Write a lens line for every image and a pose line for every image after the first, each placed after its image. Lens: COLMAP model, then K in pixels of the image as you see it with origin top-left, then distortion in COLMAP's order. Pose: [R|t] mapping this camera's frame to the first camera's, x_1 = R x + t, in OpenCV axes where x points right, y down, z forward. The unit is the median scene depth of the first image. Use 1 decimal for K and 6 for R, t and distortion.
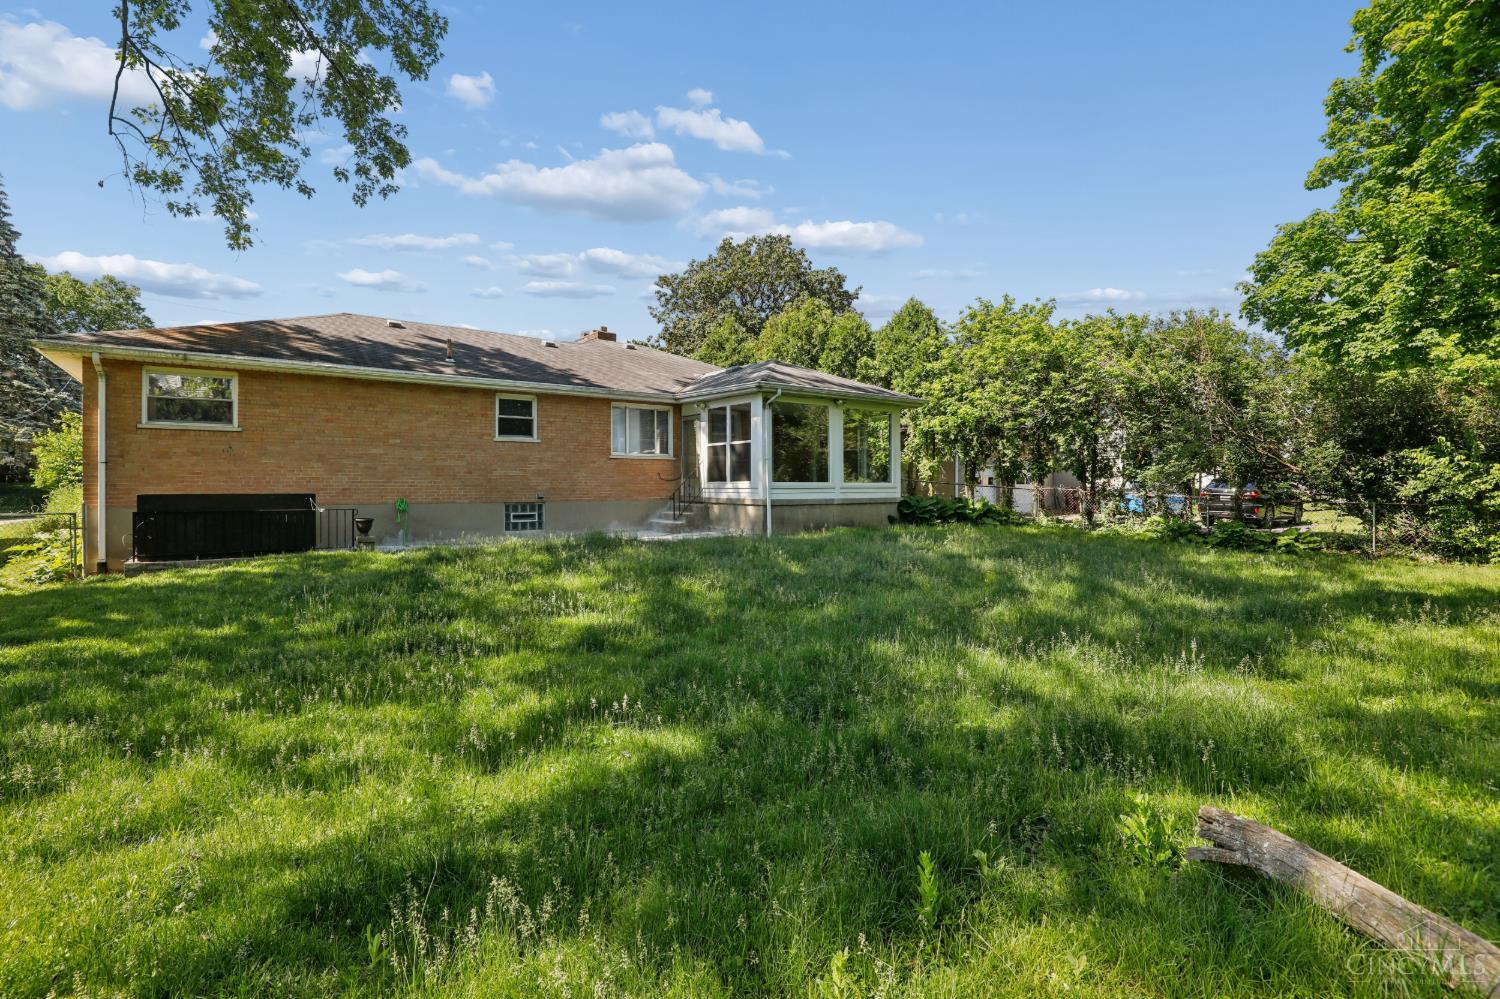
lens RADIAL K [[688.4, 0, 750.0], [0, 688.4, 499.5], [0, 0, 1]] dist [-0.034222, -0.000005]
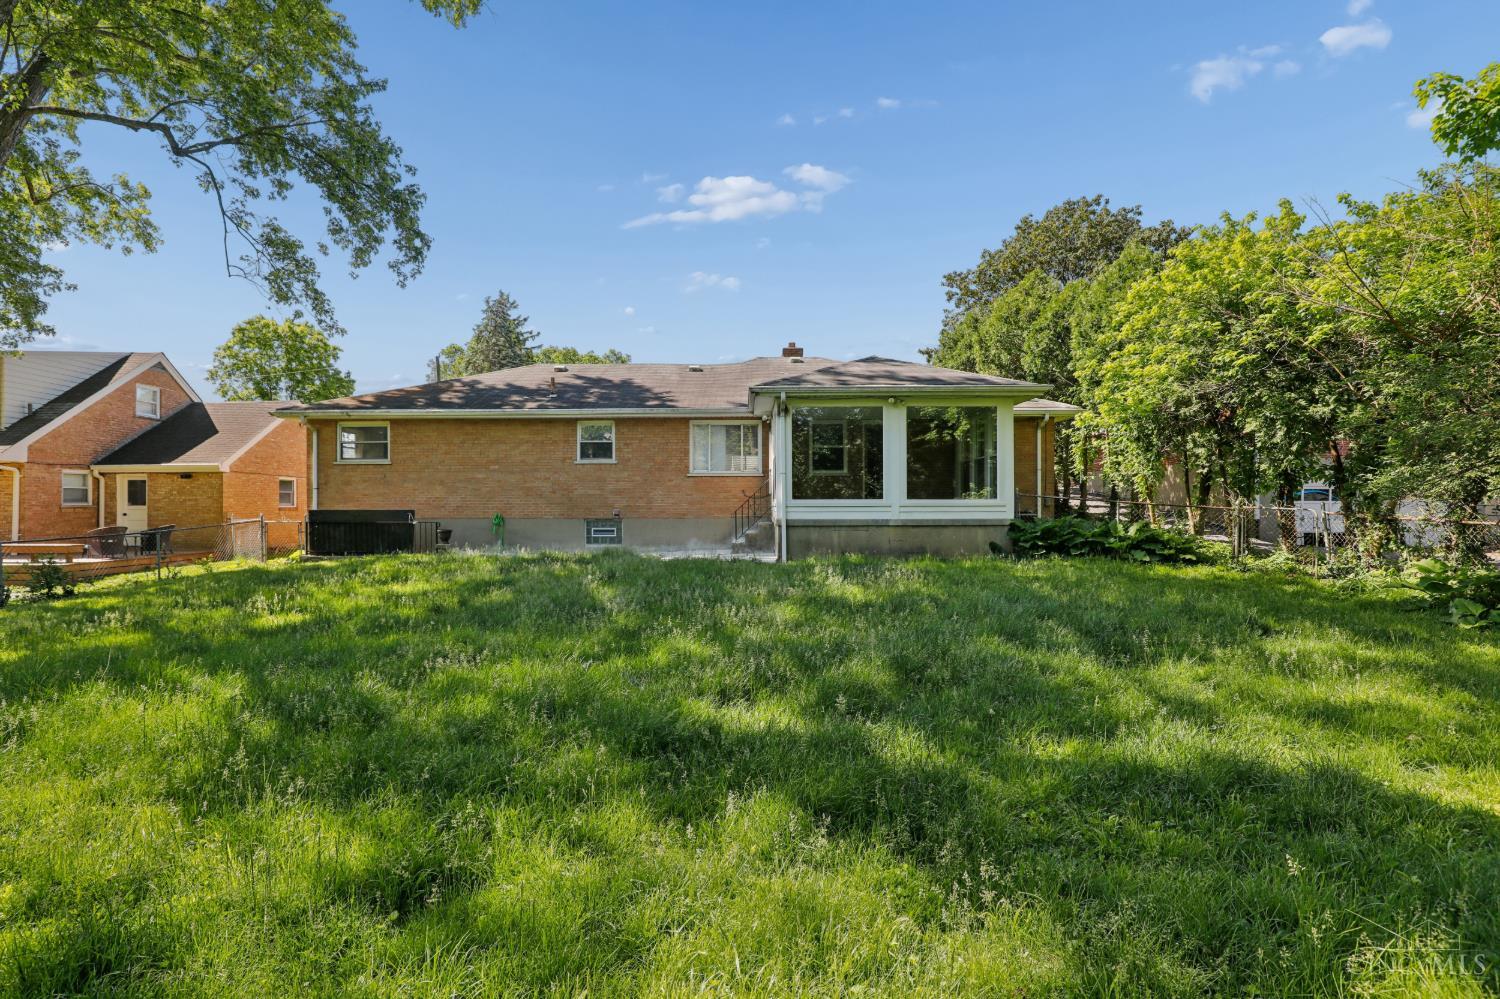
lens RADIAL K [[688.4, 0, 750.0], [0, 688.4, 499.5], [0, 0, 1]] dist [-0.034222, -0.000005]
pose [[0.795455, -0.003456, -0.606002, 0.486110], [-0.010348, 0.999760, -0.019284, -0.007257], [0.605924, 0.021611, 0.795229, 0.252317]]
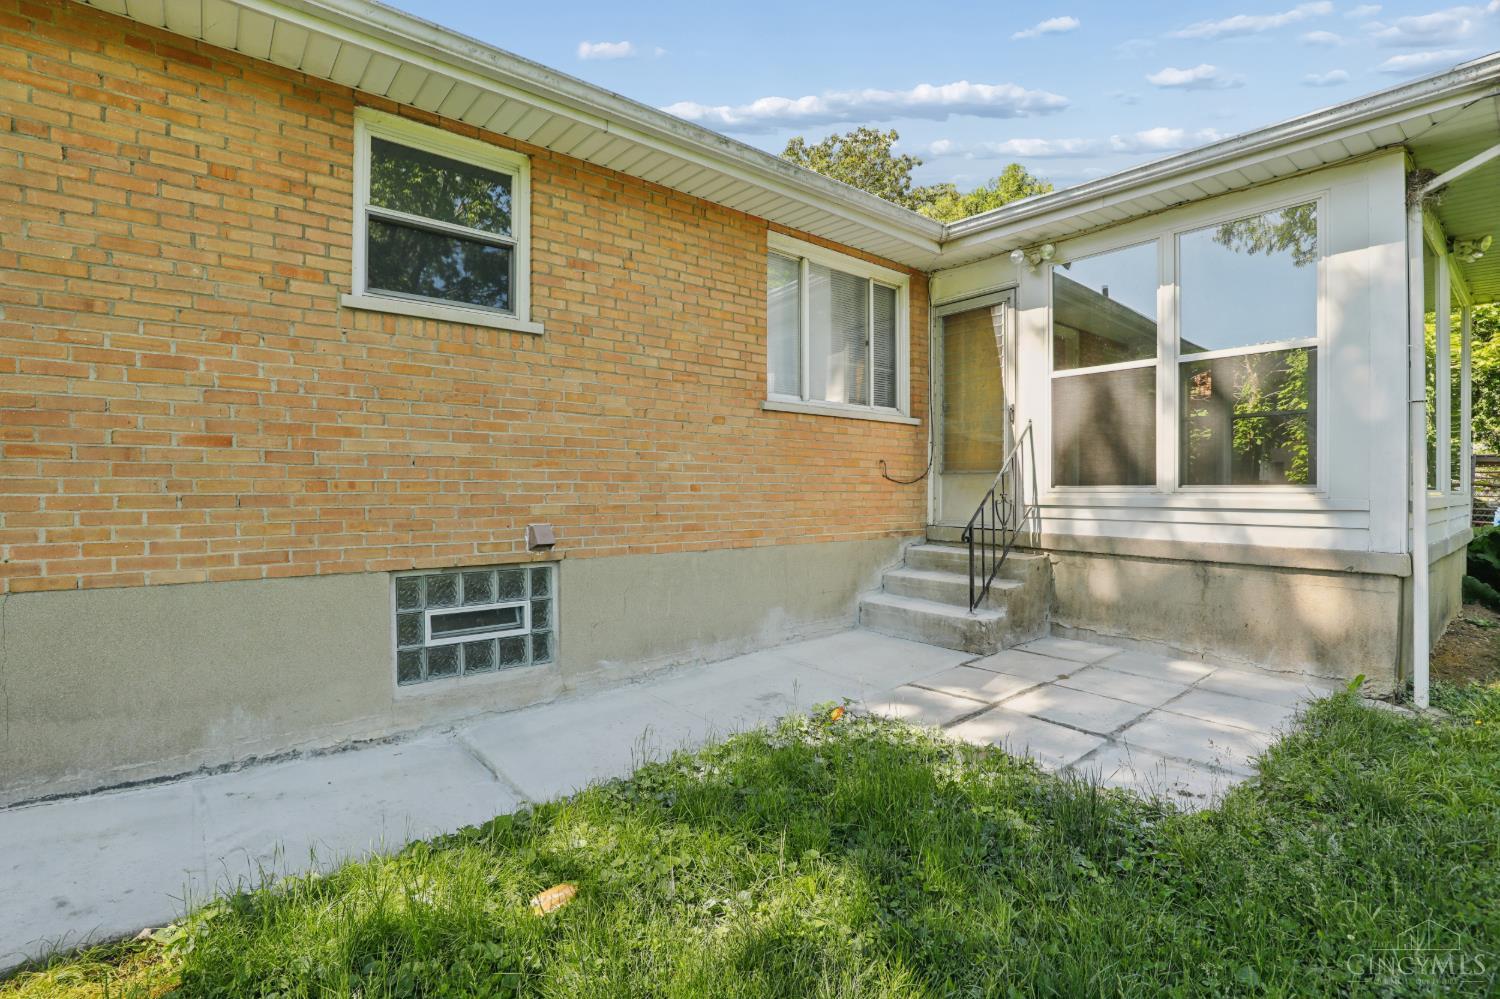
lens RADIAL K [[688.4, 0, 750.0], [0, 688.4, 499.5], [0, 0, 1]] dist [-0.034222, -0.000005]
pose [[0.999678, 0.004085, 0.025053, -0.219457], [-0.004022, 0.999989, -0.002551, -0.018910], [-0.025064, 0.002450, 0.999683, 0.694615]]
